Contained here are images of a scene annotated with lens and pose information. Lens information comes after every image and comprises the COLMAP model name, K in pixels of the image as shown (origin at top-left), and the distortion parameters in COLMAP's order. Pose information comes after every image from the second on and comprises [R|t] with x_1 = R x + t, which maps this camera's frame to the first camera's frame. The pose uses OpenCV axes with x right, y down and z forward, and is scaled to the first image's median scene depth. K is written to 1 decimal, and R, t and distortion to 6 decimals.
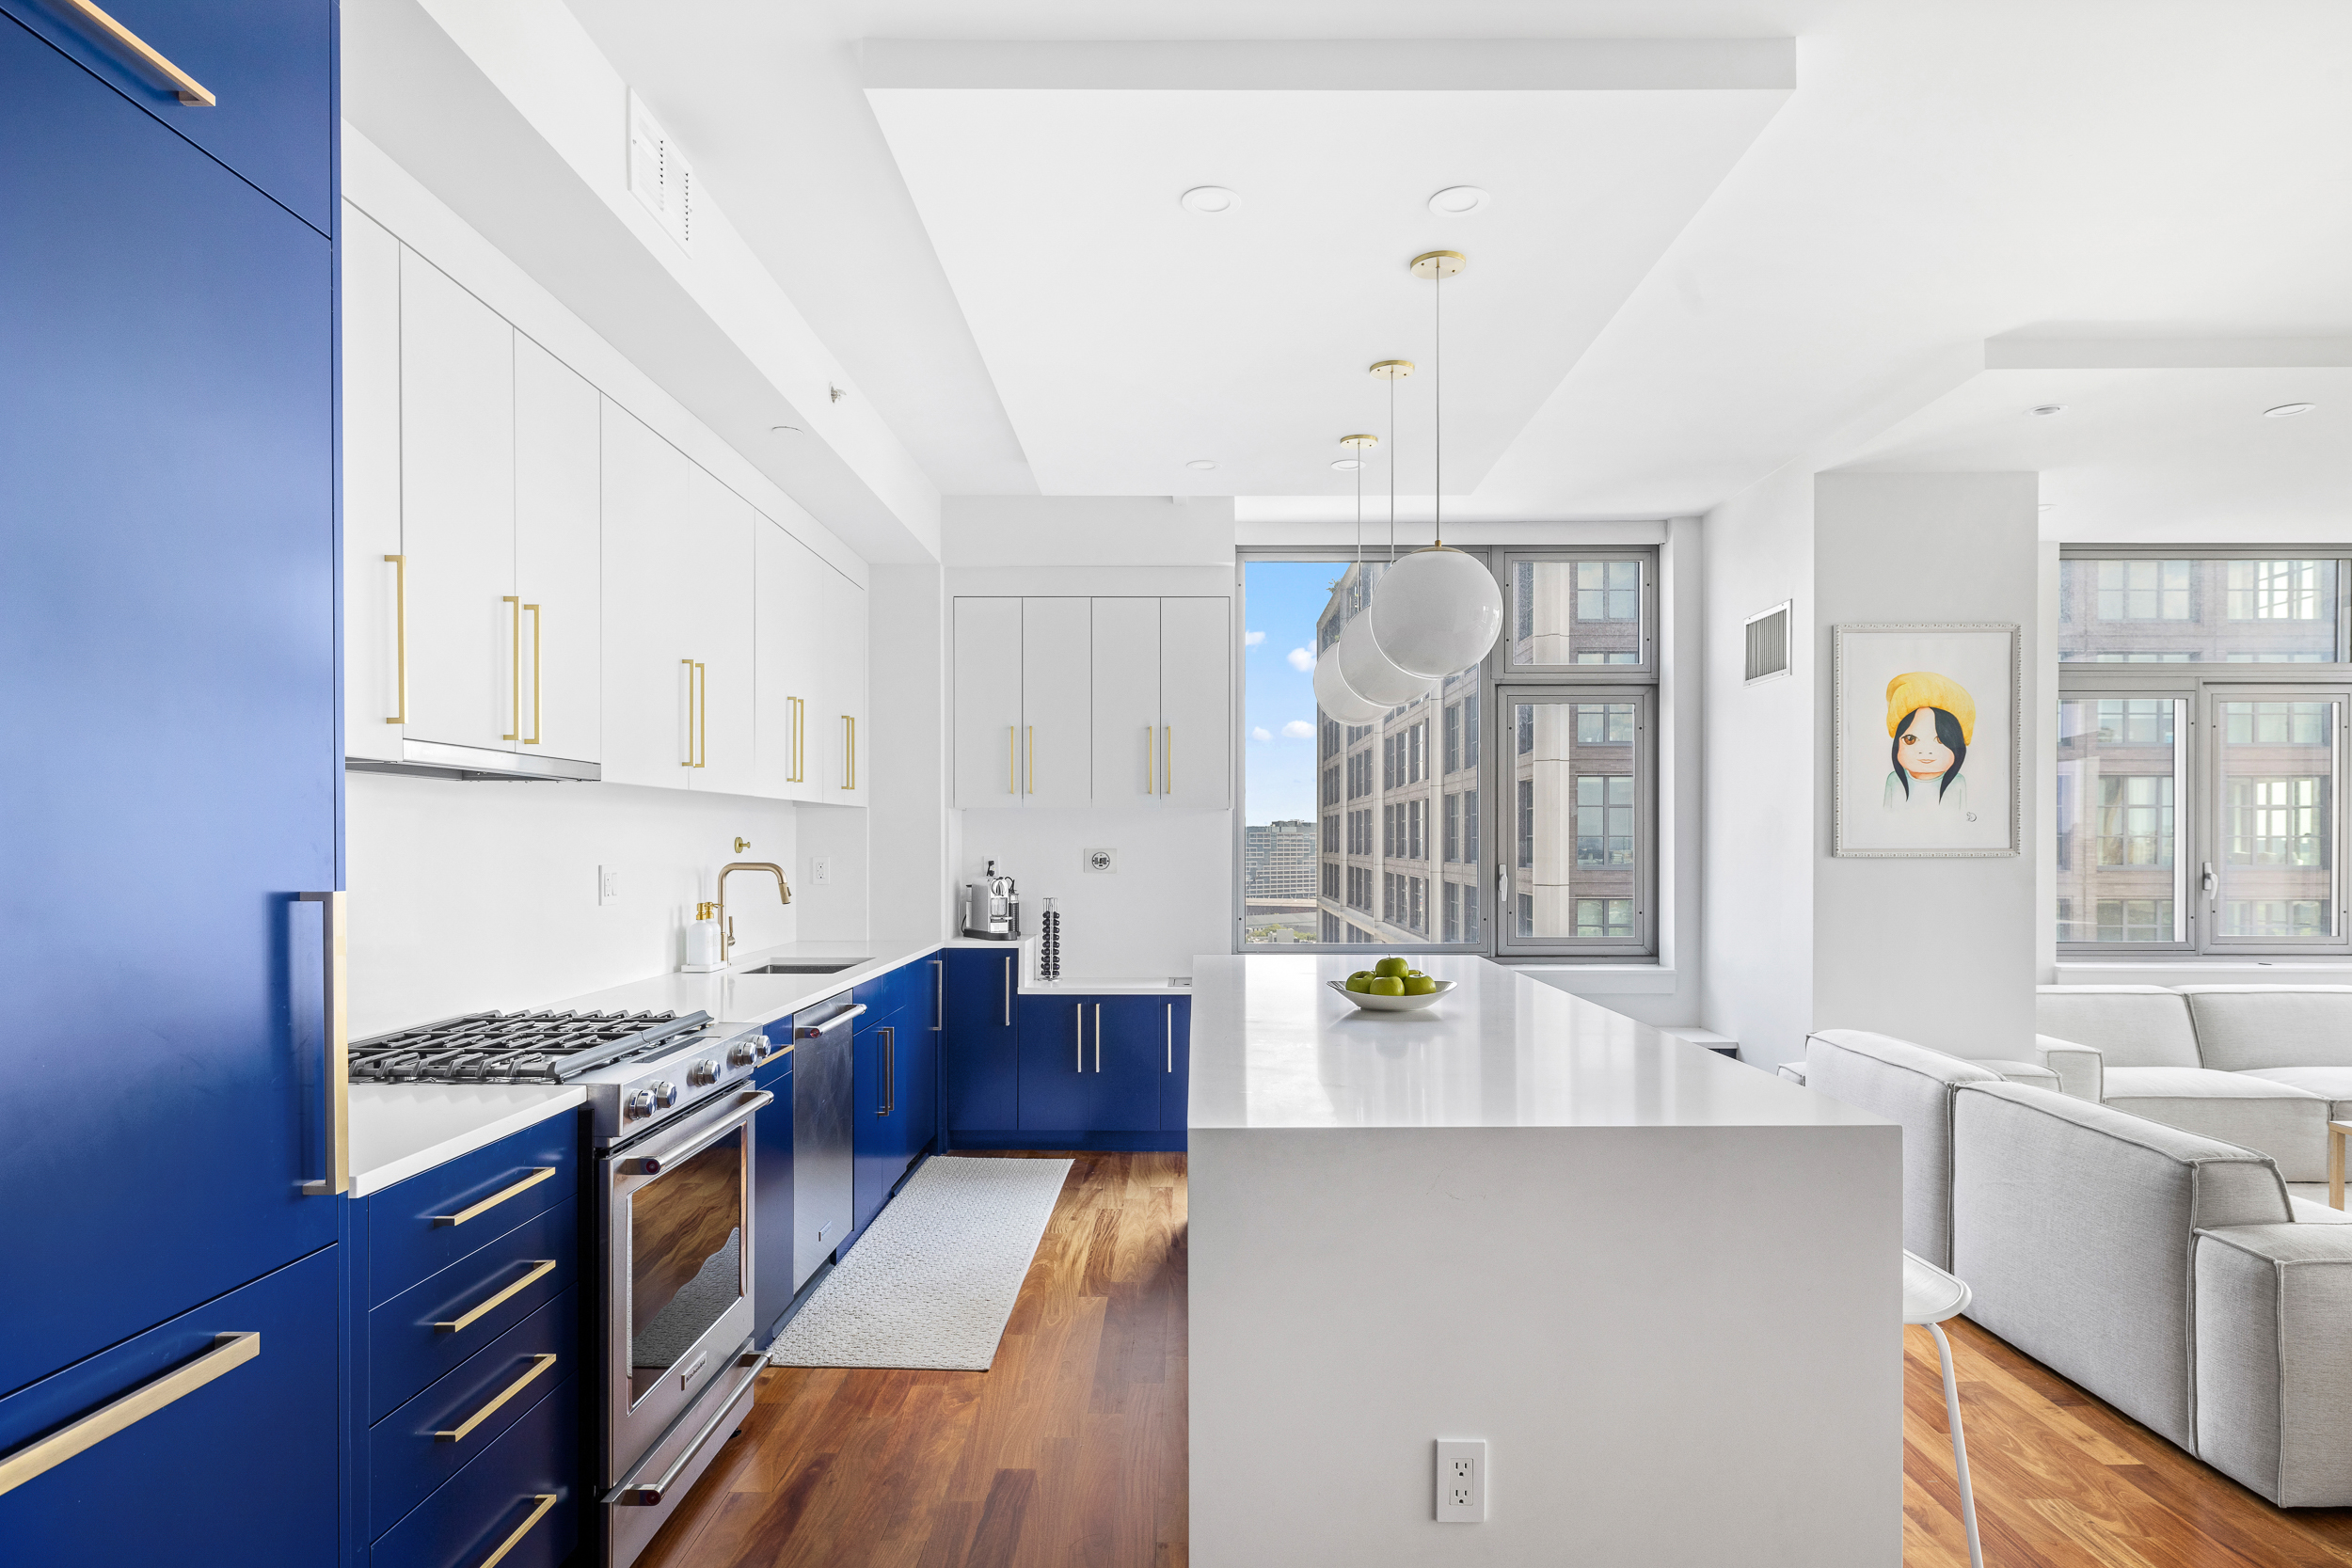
lens RADIAL K [[1305.1, 0, 1179.3], [0, 1305.1, 850.2], [0, 0, 1]] dist [0.000237, 0.000598]
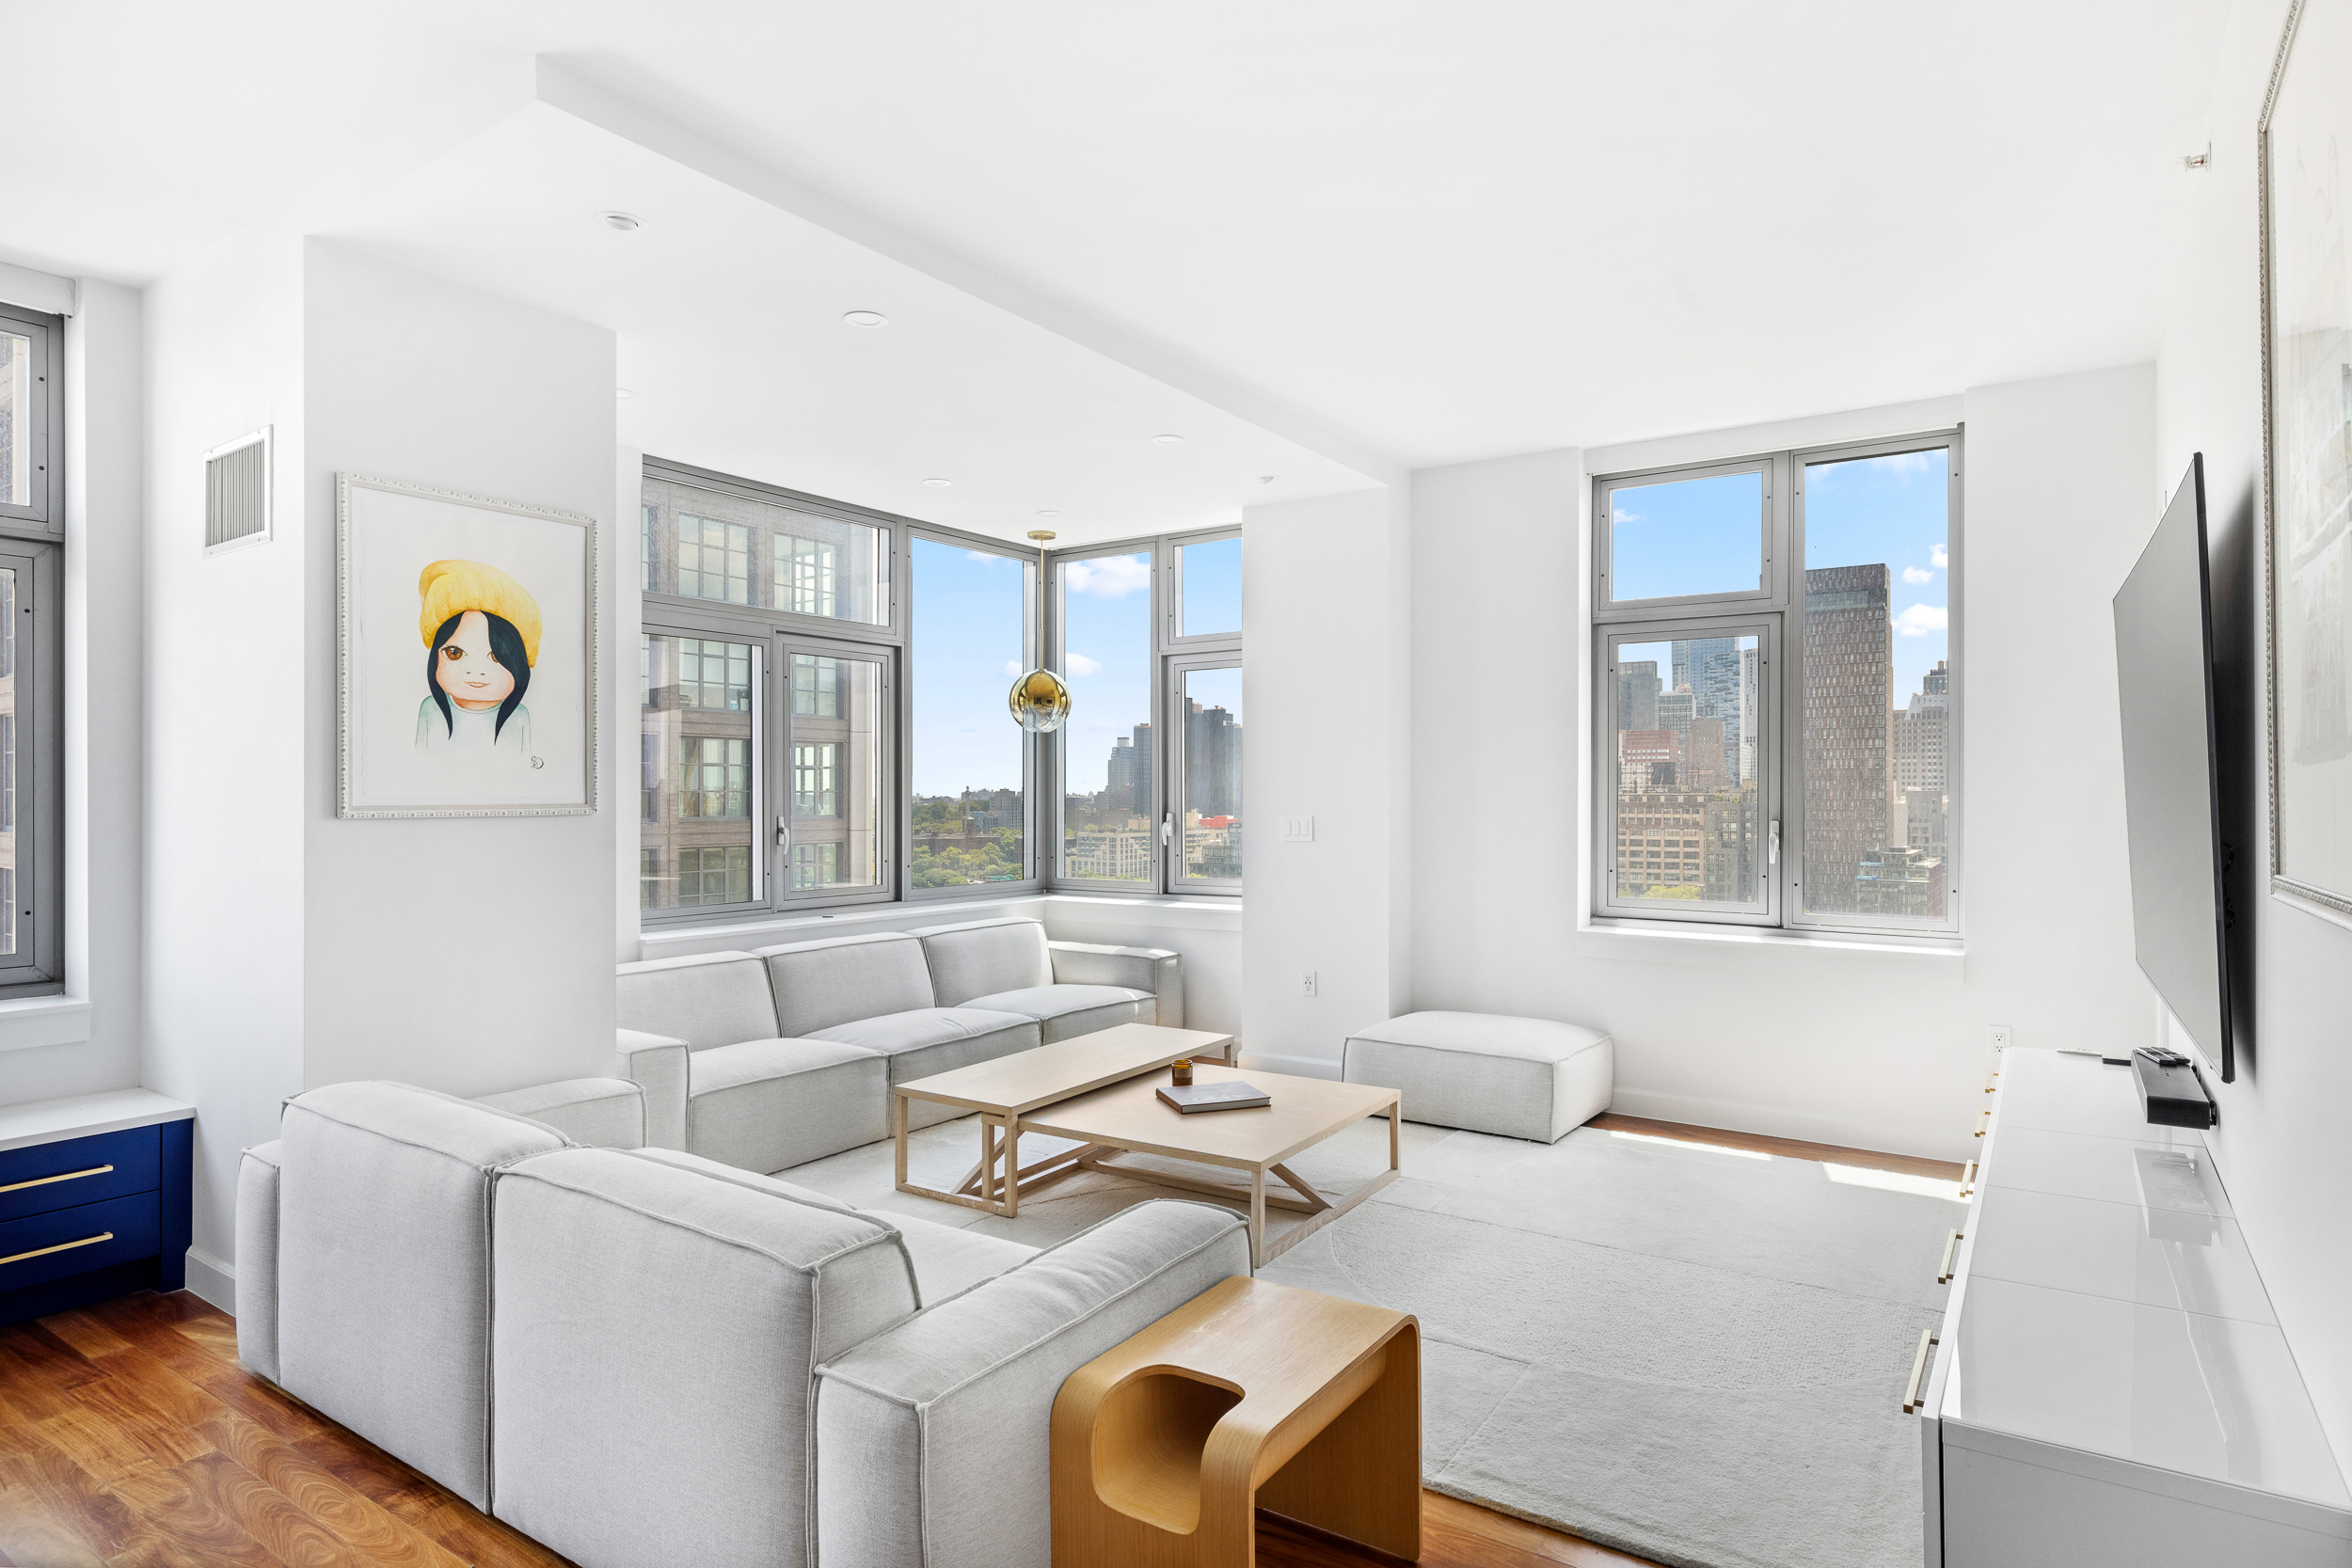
lens RADIAL K [[1292.7, 0, 1176.0], [0, 1292.7, 784.0], [0, 0, 1]] dist [-0.000284, 0.000694]
pose [[0.557050, 0.005062, 0.830463, 0.188160], [0.008494, 0.999894, -0.011792, -0.001137], [-0.830435, 0.013623, 0.556948, 0.271712]]
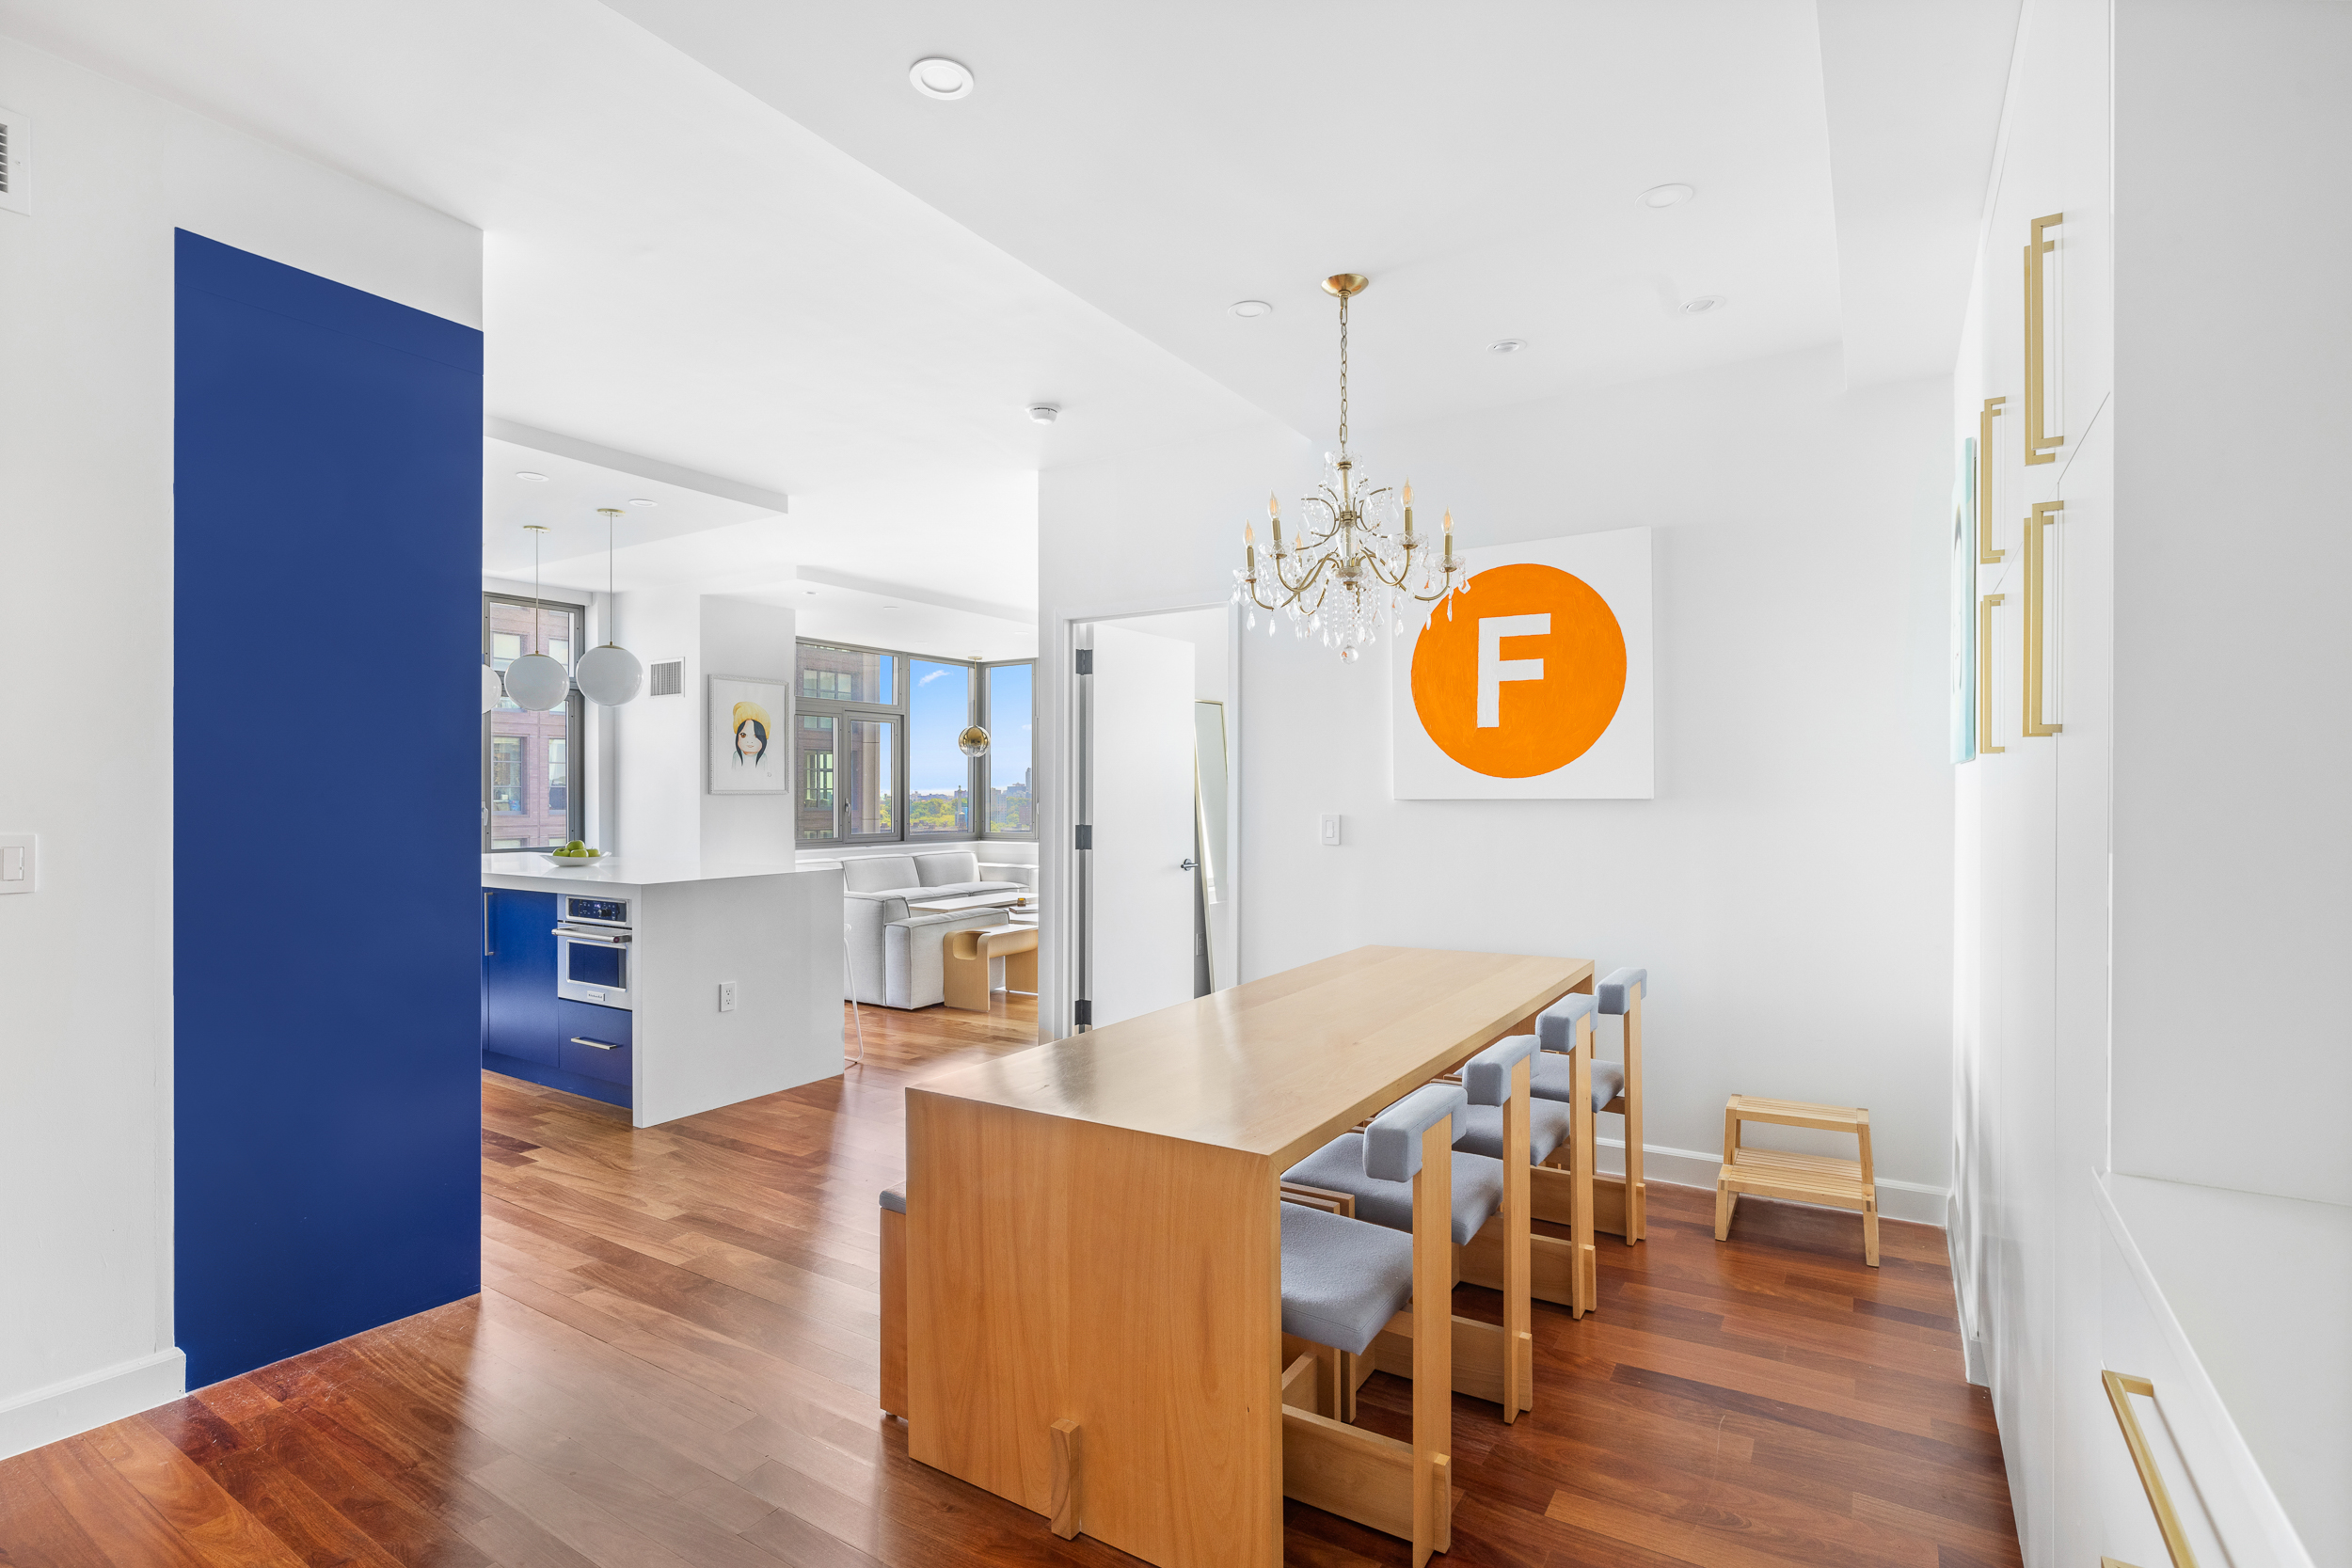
lens RADIAL K [[1126.3, 0, 1176.0], [0, 1126.3, 784.0], [0, 0, 1]] dist [0.000974, 0.000075]
pose [[0.532488, 0.005101, 0.846422, -0.534768], [0.008095, 0.999905, -0.011118, 0.013813], [-0.846399, 0.012772, 0.532396, -0.466513]]
